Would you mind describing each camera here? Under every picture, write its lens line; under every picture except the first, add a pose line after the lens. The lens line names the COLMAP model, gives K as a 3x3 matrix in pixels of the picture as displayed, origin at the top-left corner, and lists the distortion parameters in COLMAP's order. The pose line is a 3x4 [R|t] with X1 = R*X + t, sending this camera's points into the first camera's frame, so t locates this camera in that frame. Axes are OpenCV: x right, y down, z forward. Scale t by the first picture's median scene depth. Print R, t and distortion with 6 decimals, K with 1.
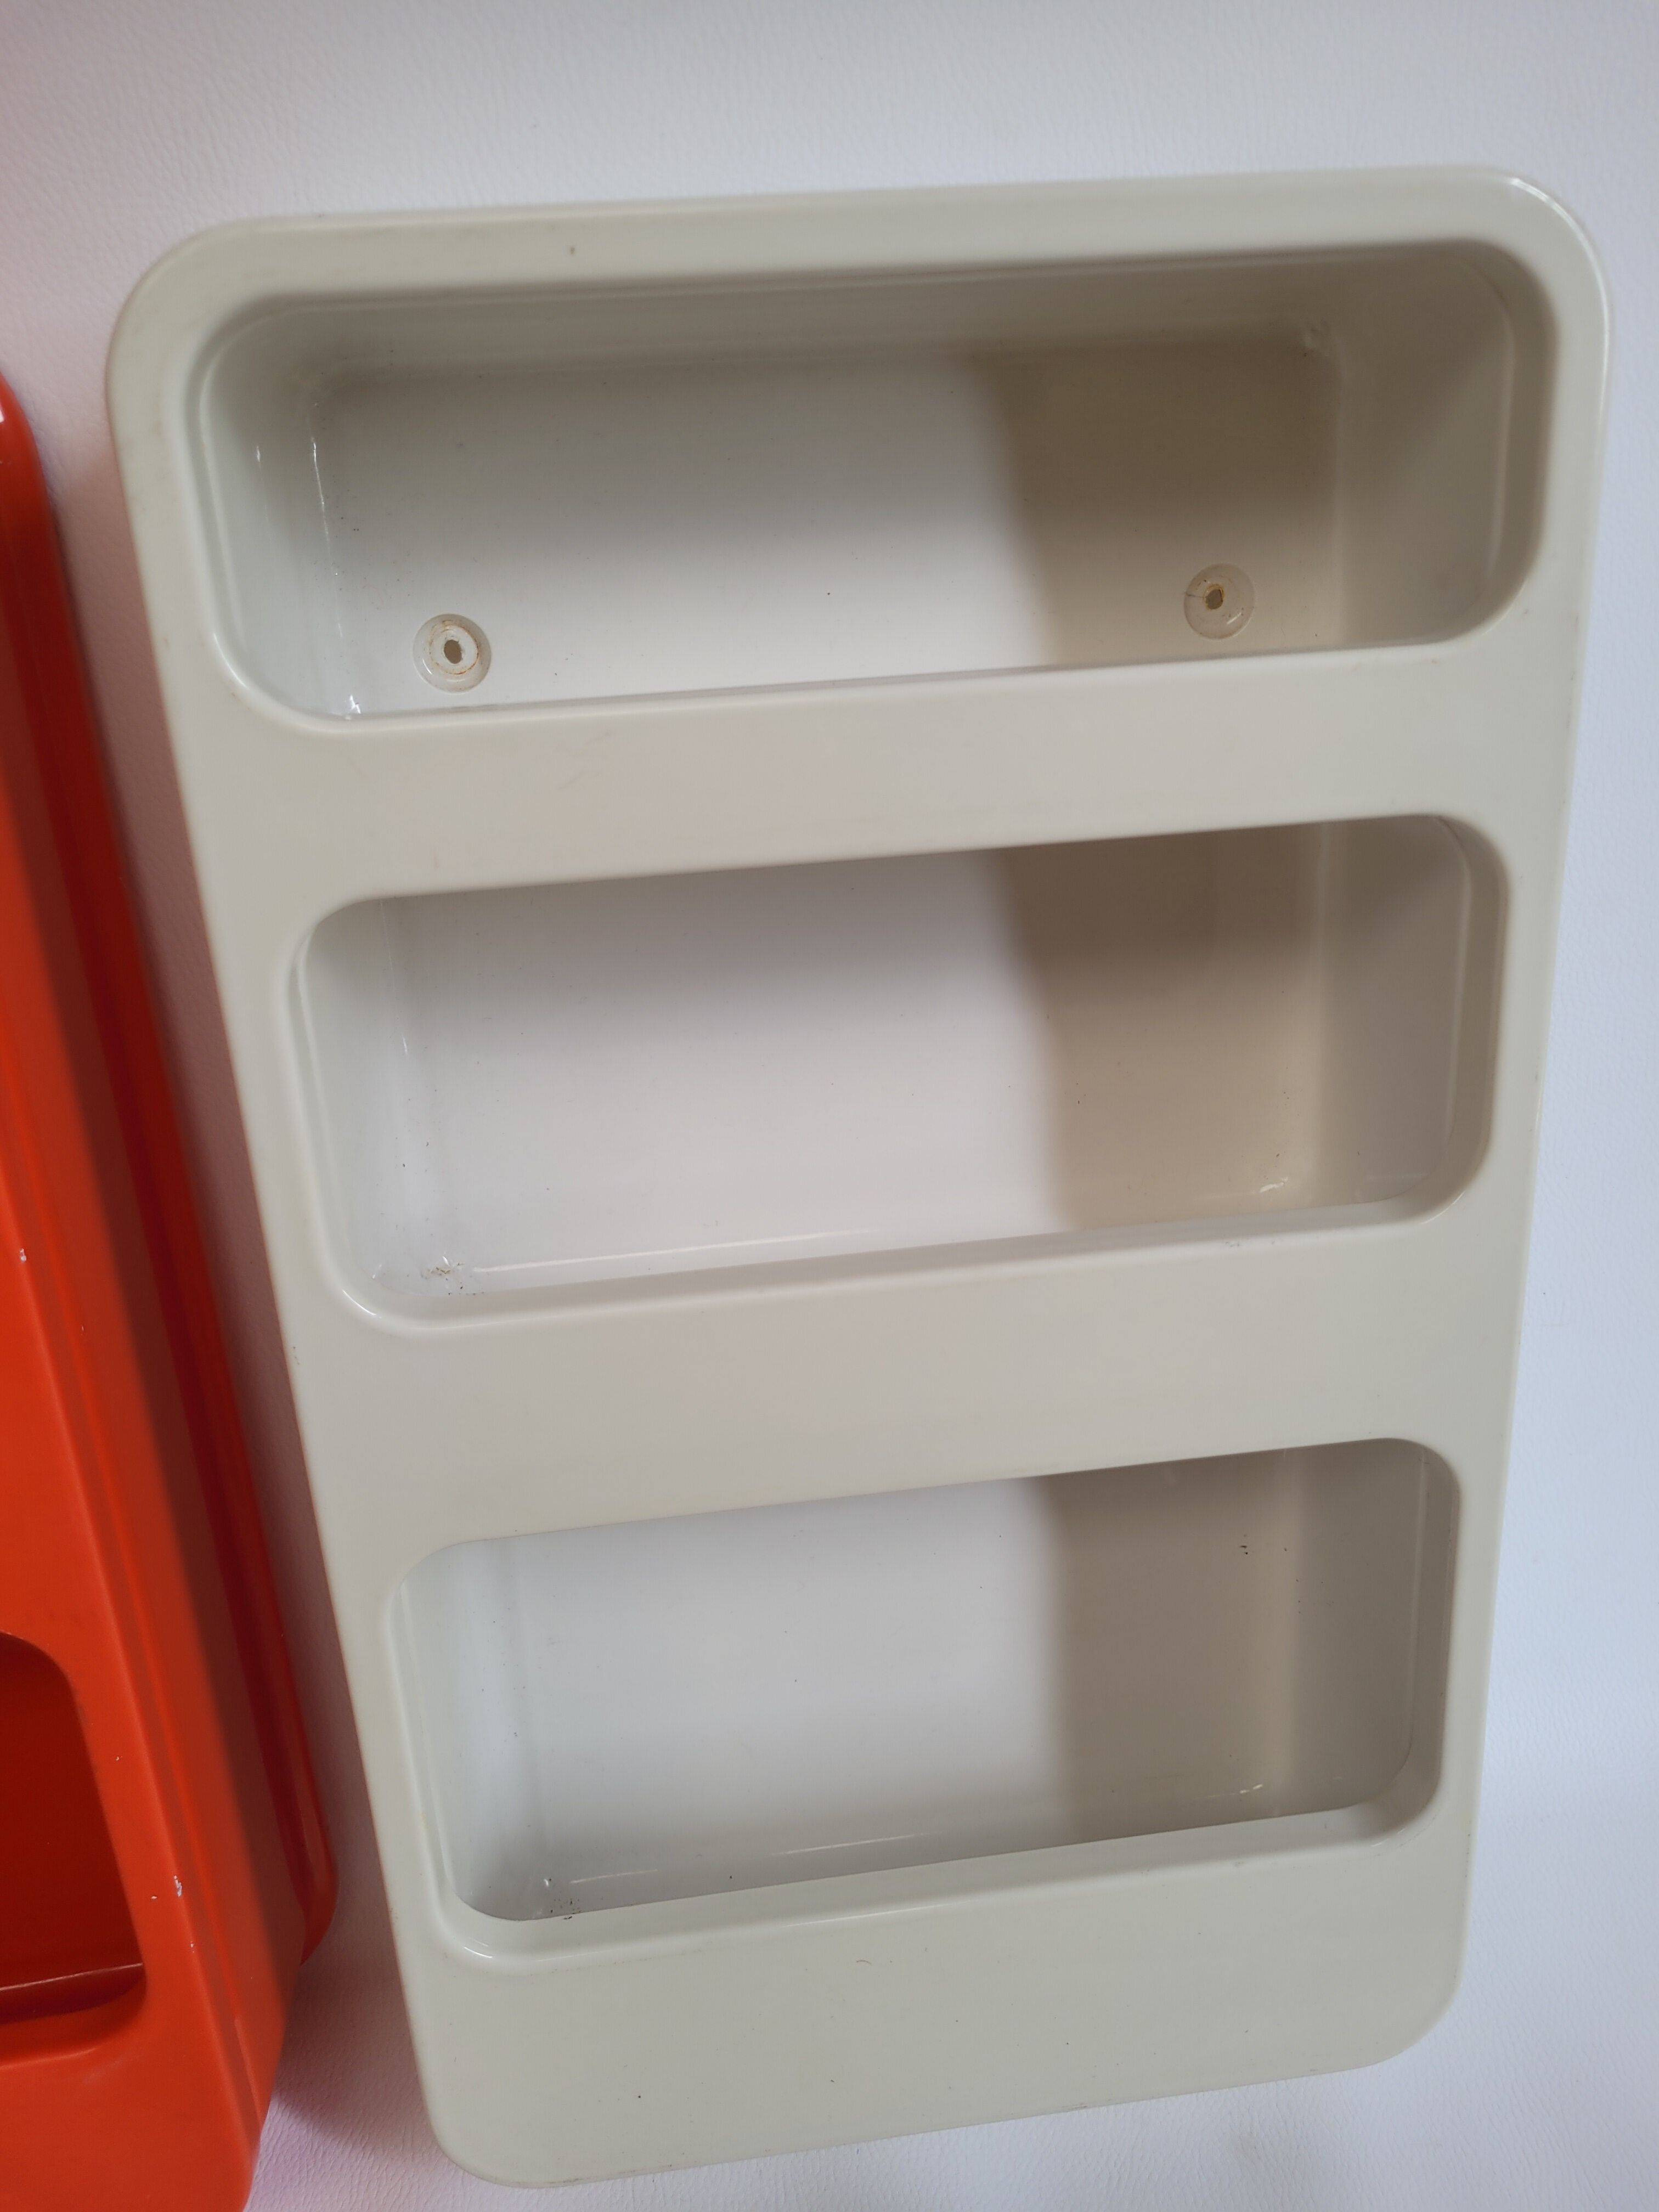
lens RADIAL K [[1705.4, 0, 838.5], [0, 1705.4, 1125.4], [0, 0, 1]] dist [0.003880, 0.011791]
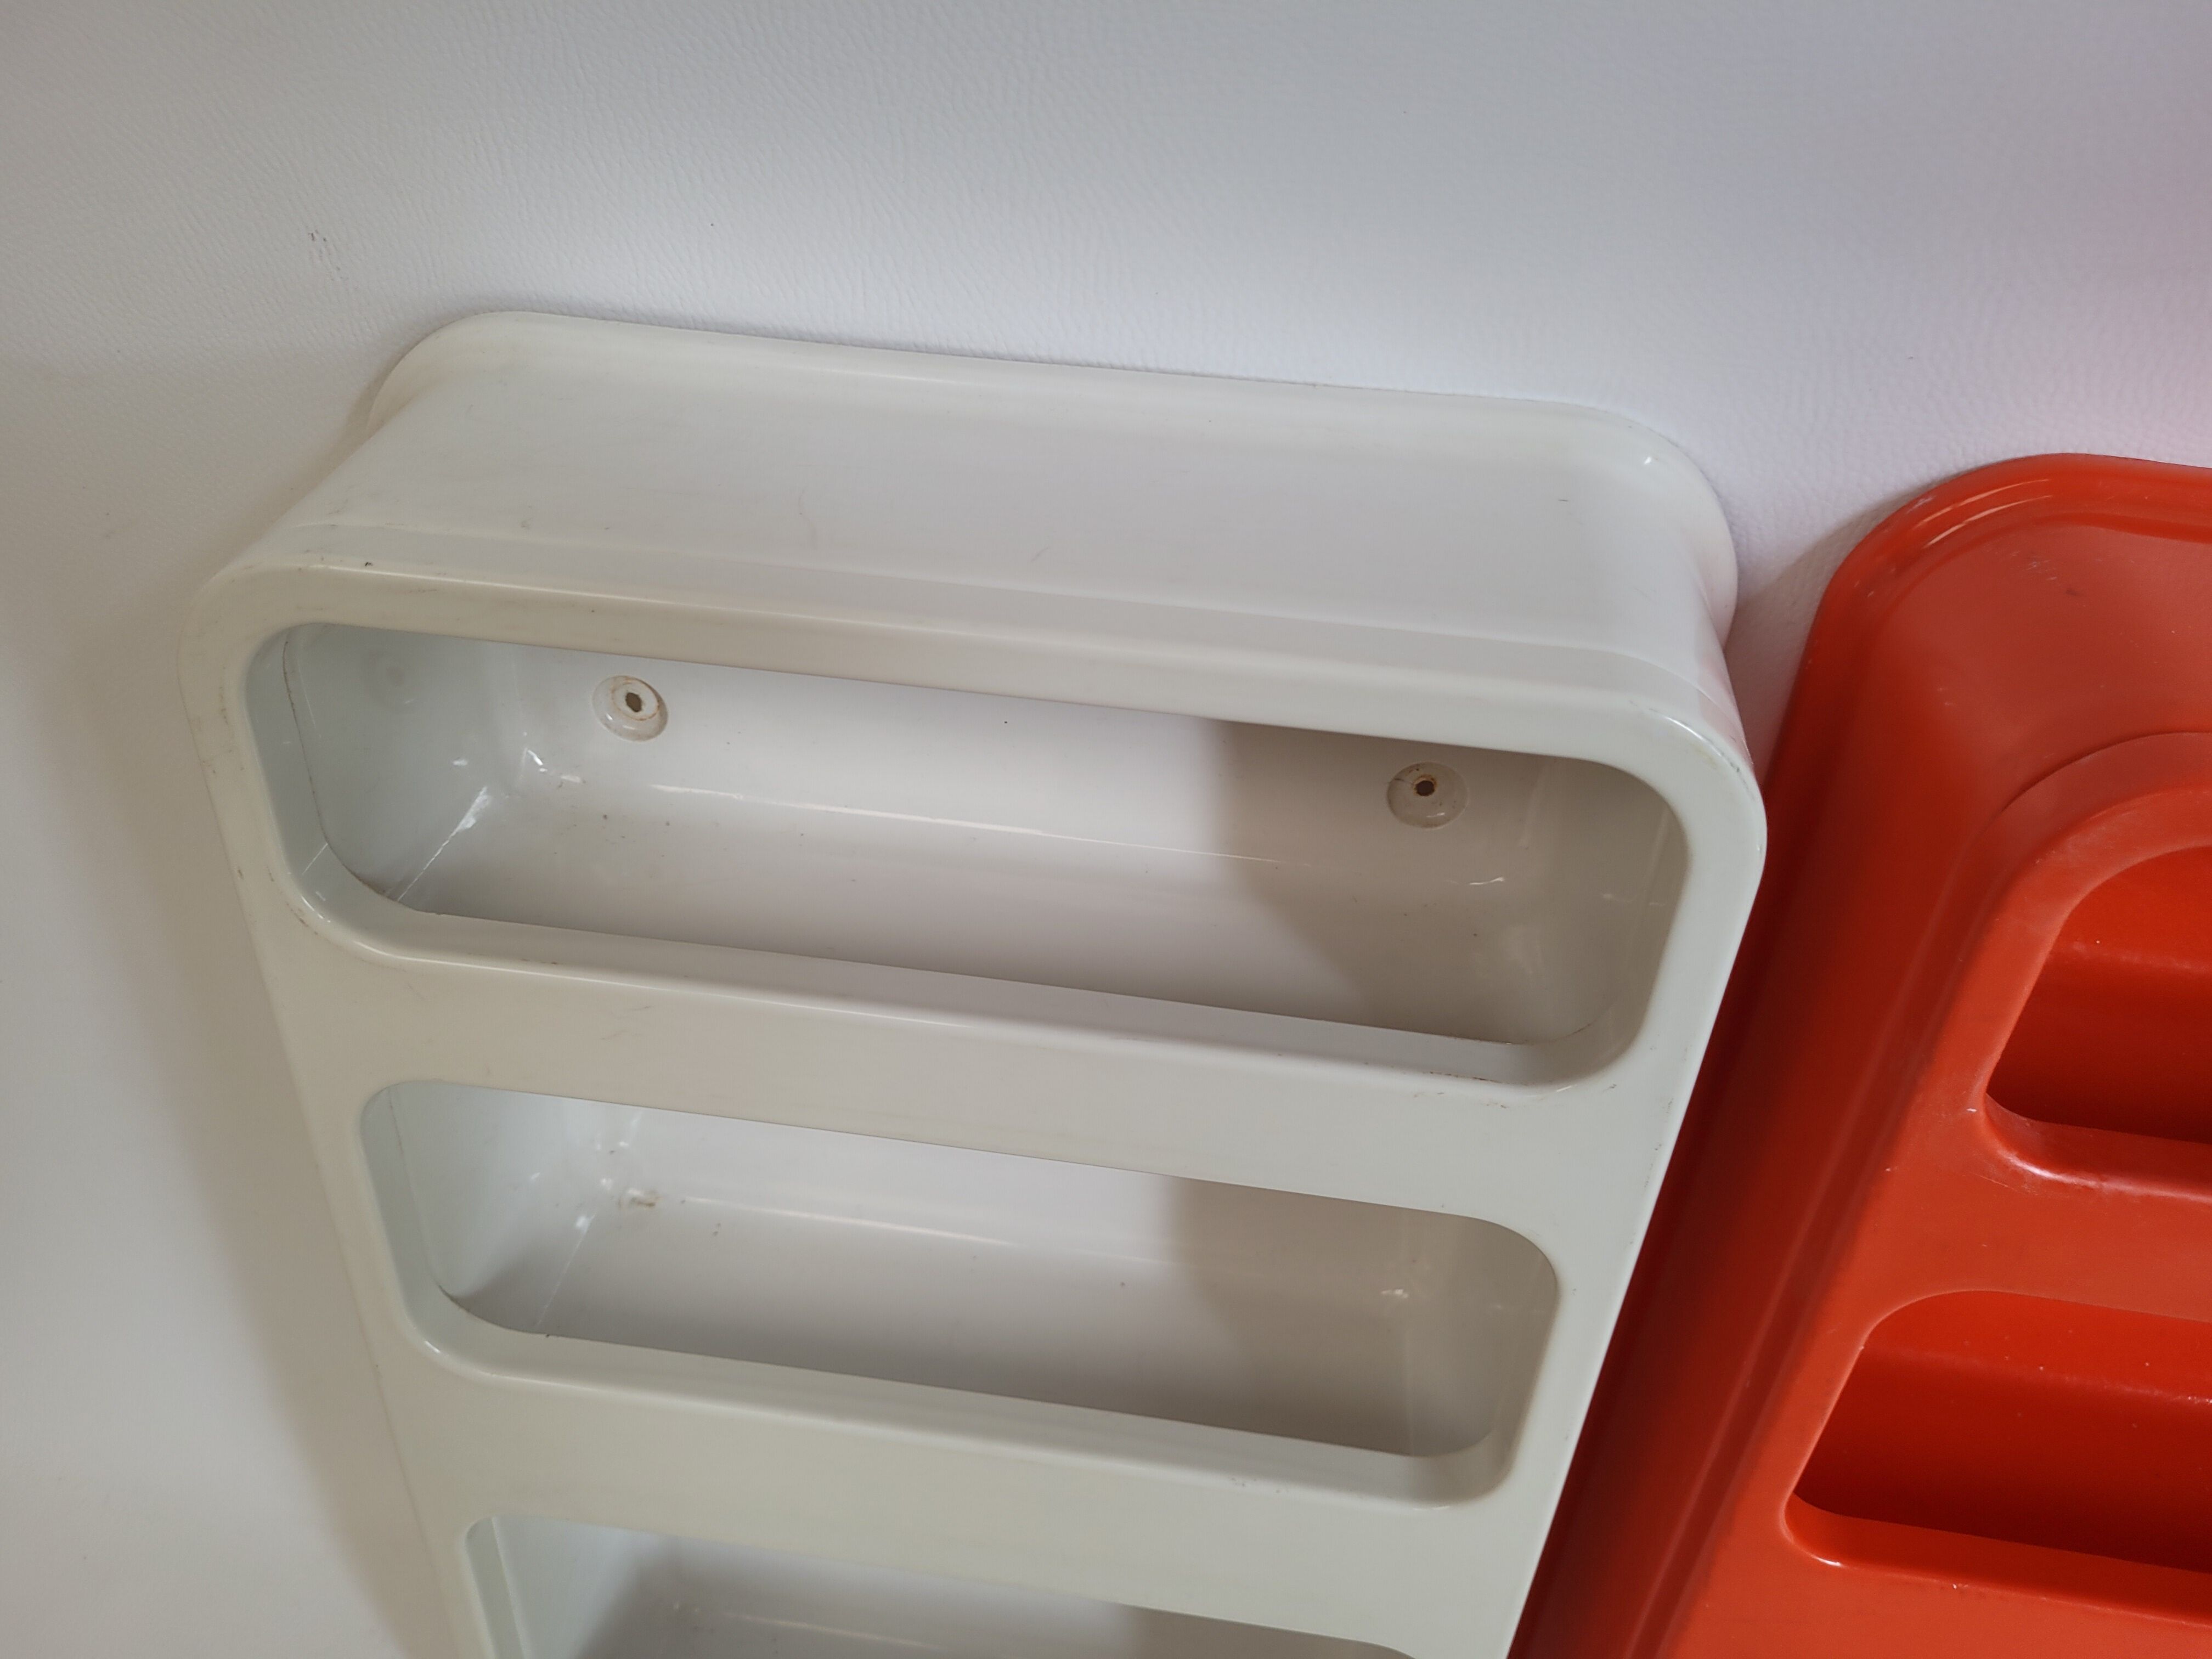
lens RADIAL K [[1705.4, 0, 1088.0], [0, 1705.4, 820.8], [0, 0, 1]] dist [0.003880, 0.011791]
pose [[0.958731, 0.235476, -0.159330, 0.206348], [-0.188091, 0.945546, 0.265641, -0.526700], [0.213206, -0.224710, 0.950815, 0.084935]]
